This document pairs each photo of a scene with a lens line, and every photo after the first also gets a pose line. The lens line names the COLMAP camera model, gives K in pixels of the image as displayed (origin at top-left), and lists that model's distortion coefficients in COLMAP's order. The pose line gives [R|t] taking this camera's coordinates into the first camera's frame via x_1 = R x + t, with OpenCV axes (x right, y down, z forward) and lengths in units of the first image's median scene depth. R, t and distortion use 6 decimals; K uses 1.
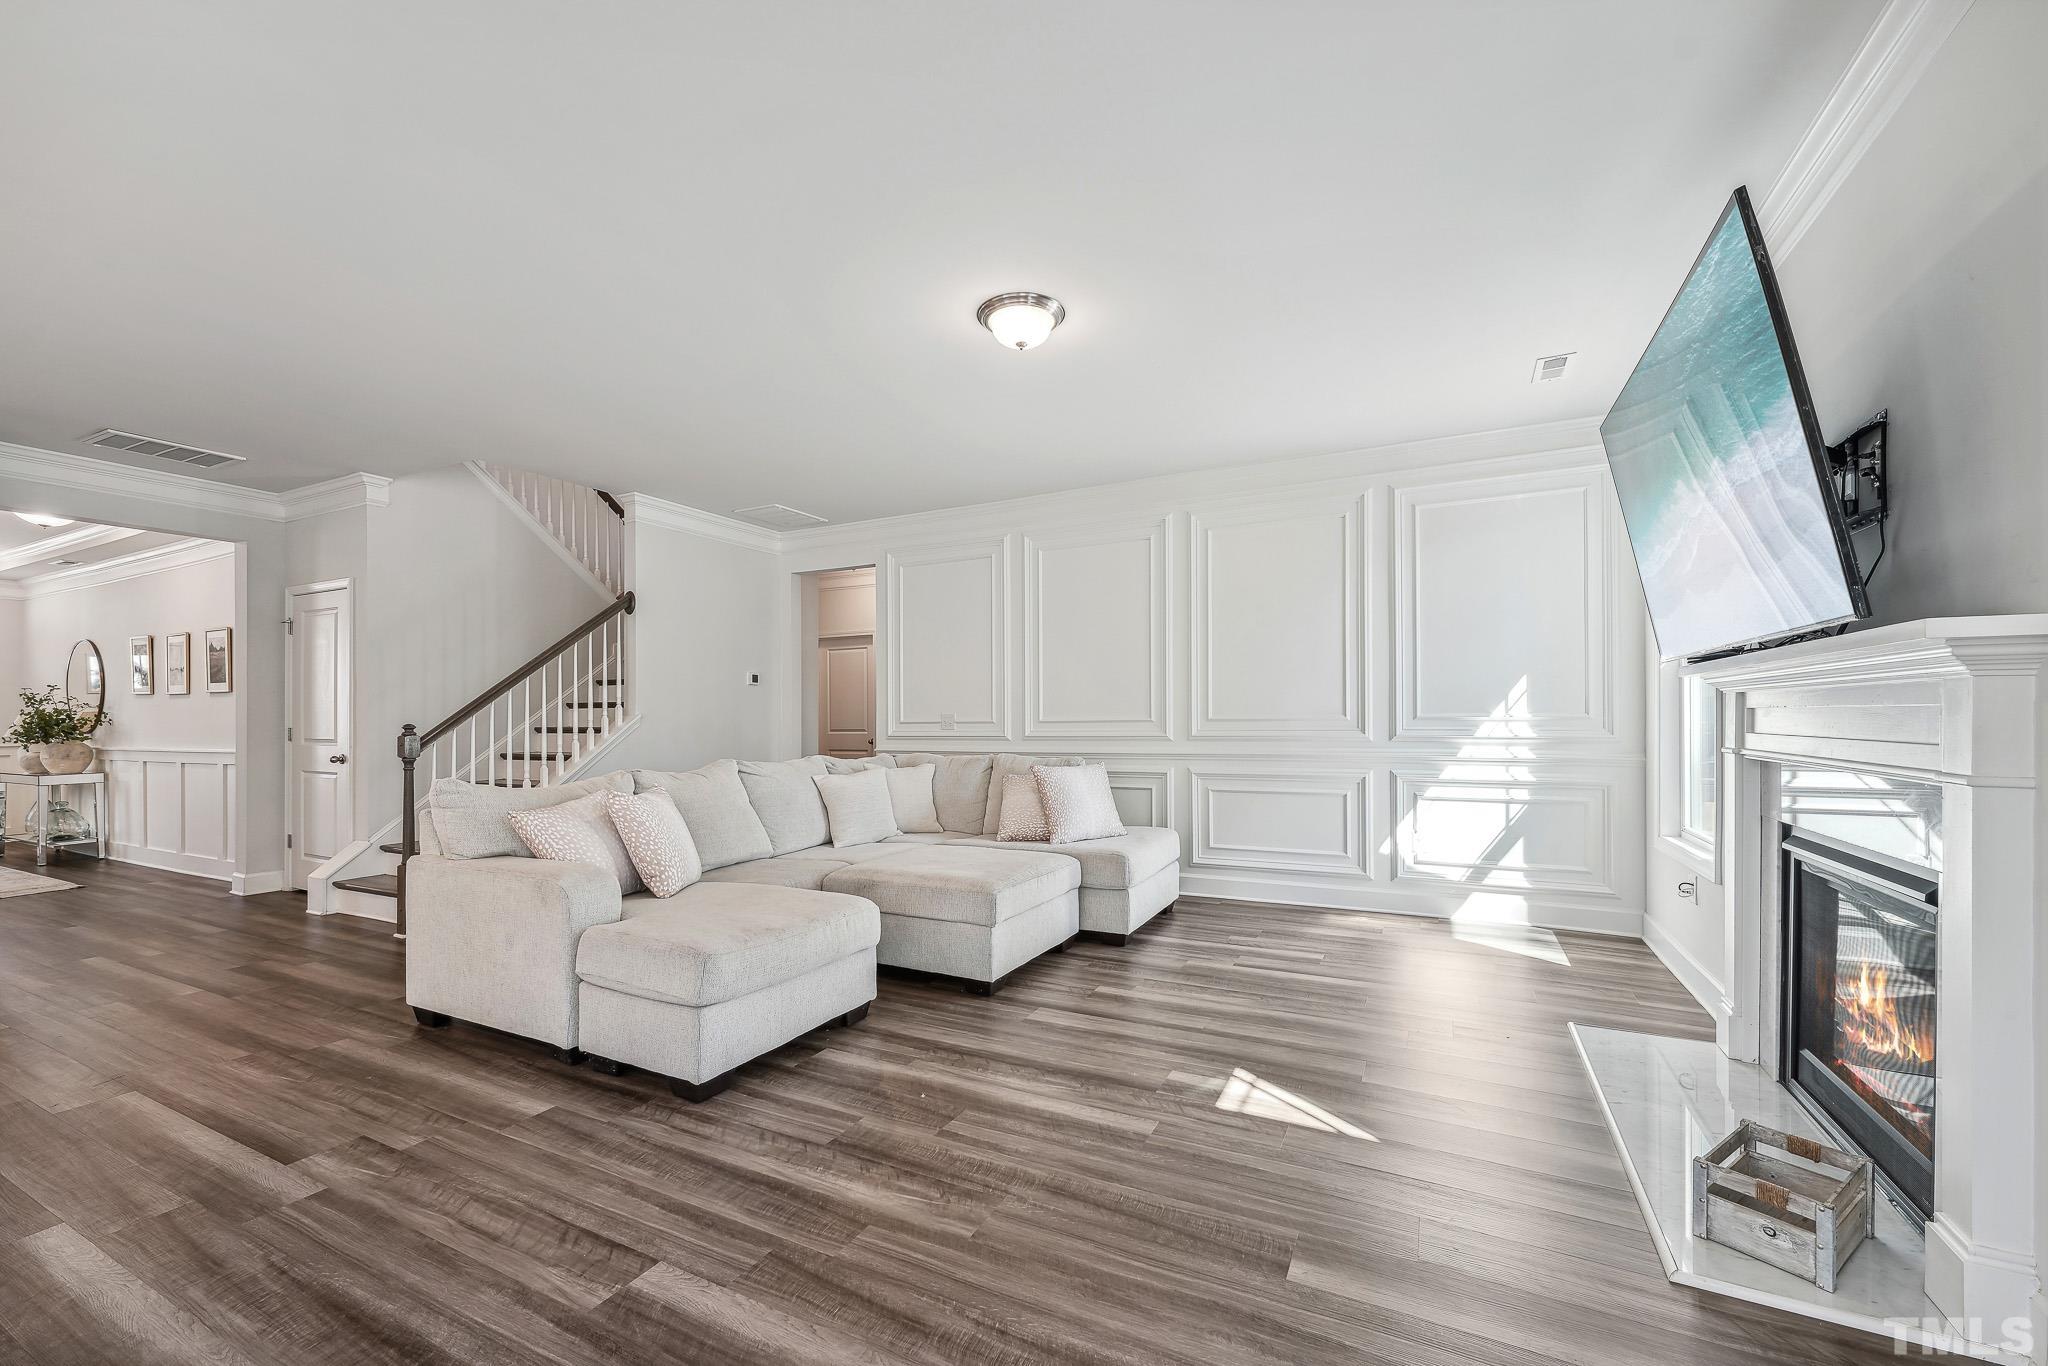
lens RADIAL K [[823.2, 0, 1018.2], [0, 823.2, 721.3], [0, 0, 1]] dist [-0.000649, -0.000040]
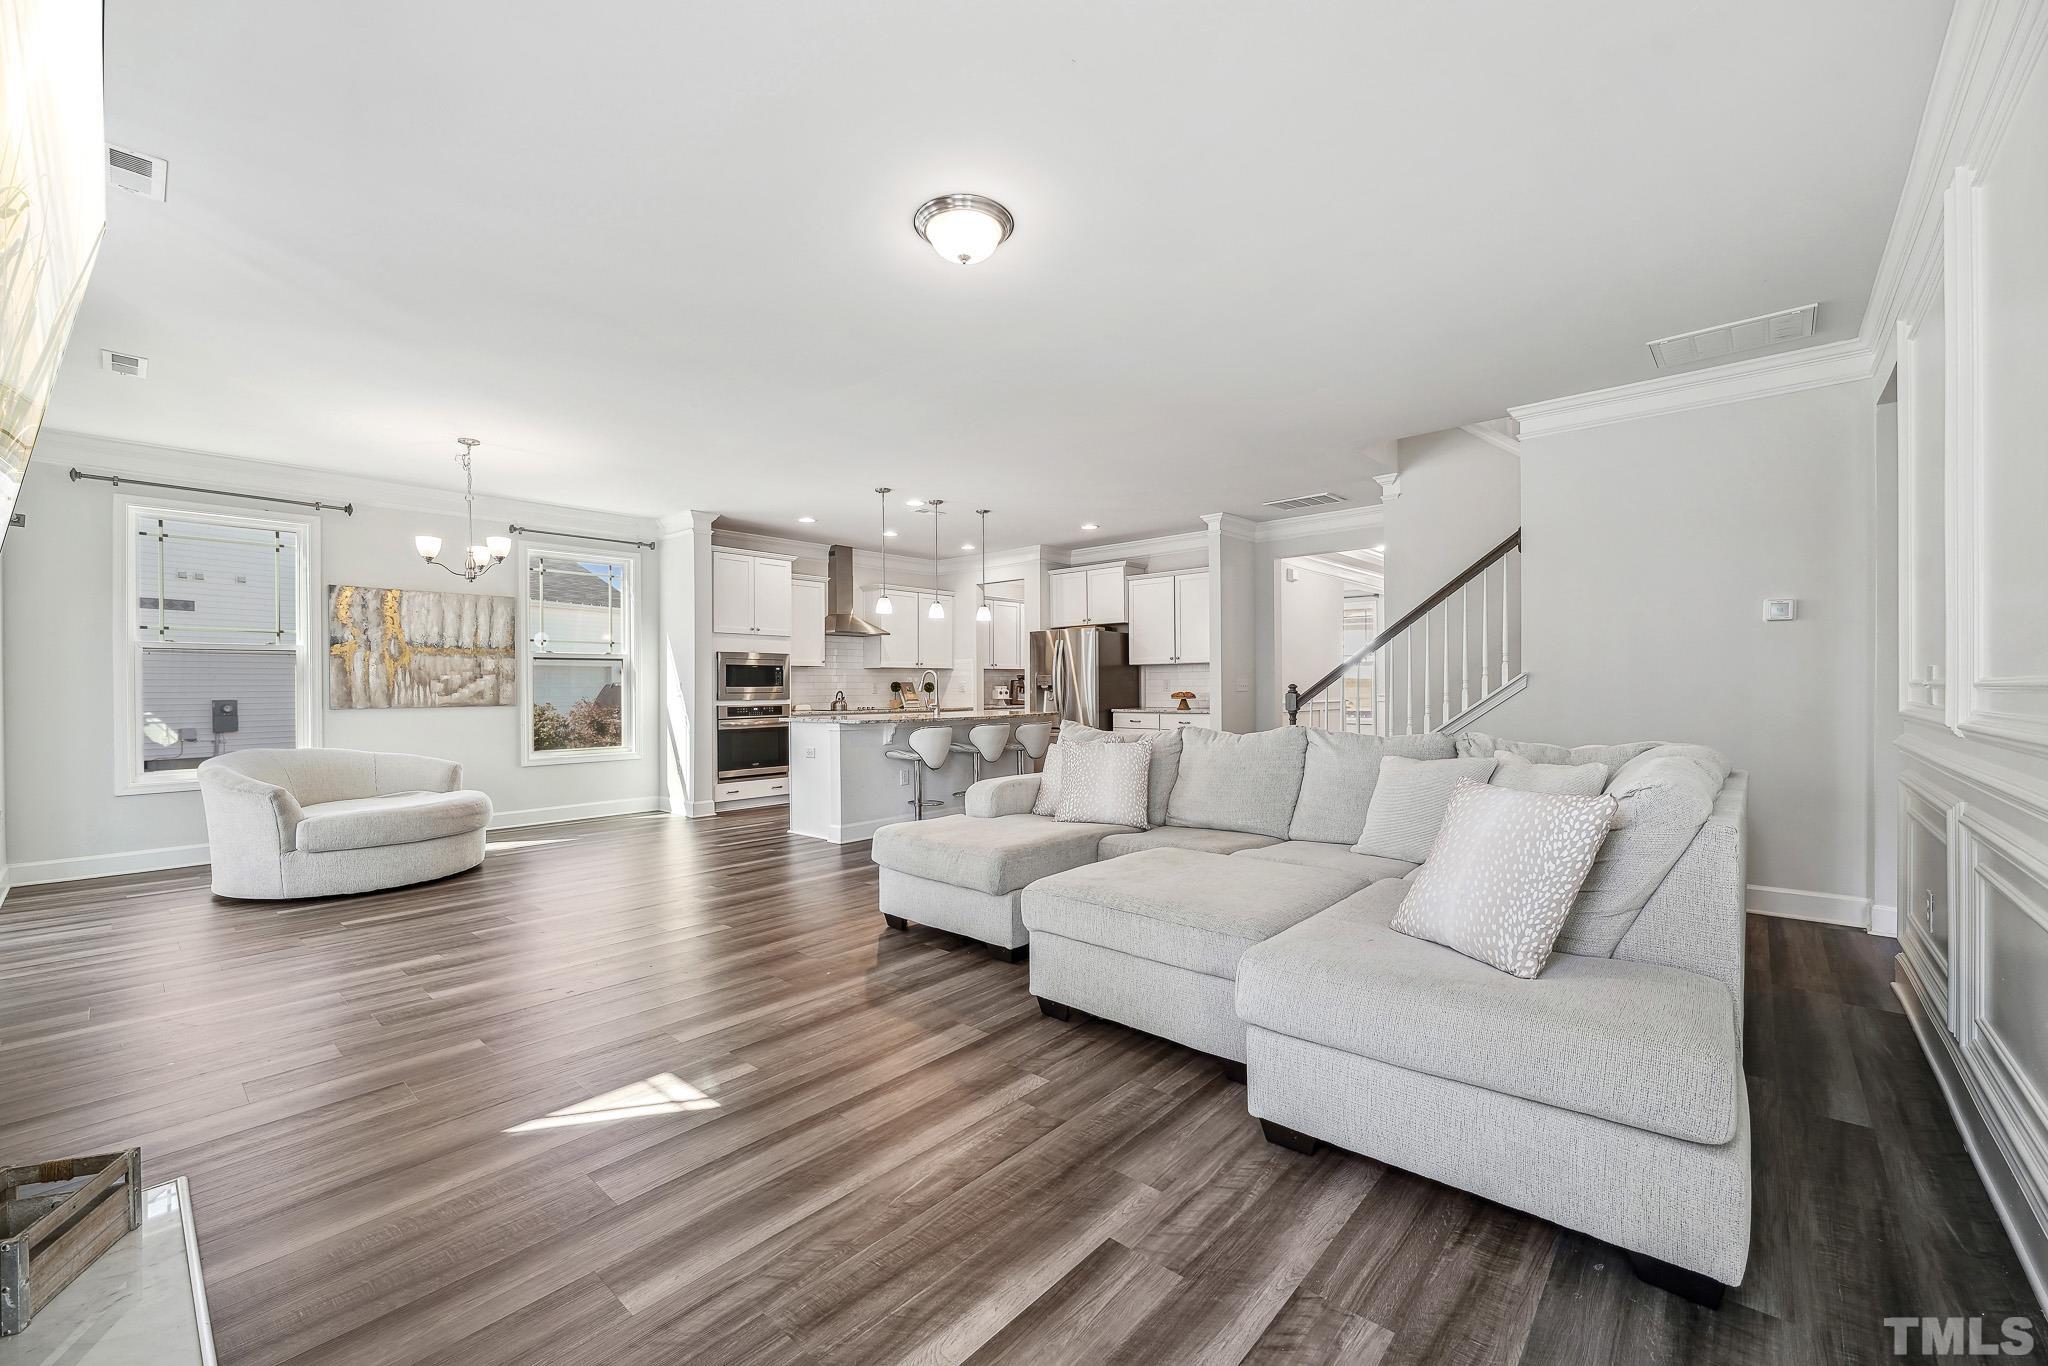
lens RADIAL K [[819.6, 0, 1007.6], [0, 819.6, 687.9], [0, 0, 1]] dist [0.001015, 0.000260]
pose [[-0.258459, 0.010308, -0.965967, 0.702658], [0.004812, 0.999944, 0.009383, -0.006275], [0.966010, -0.002223, -0.258494, 1.062637]]
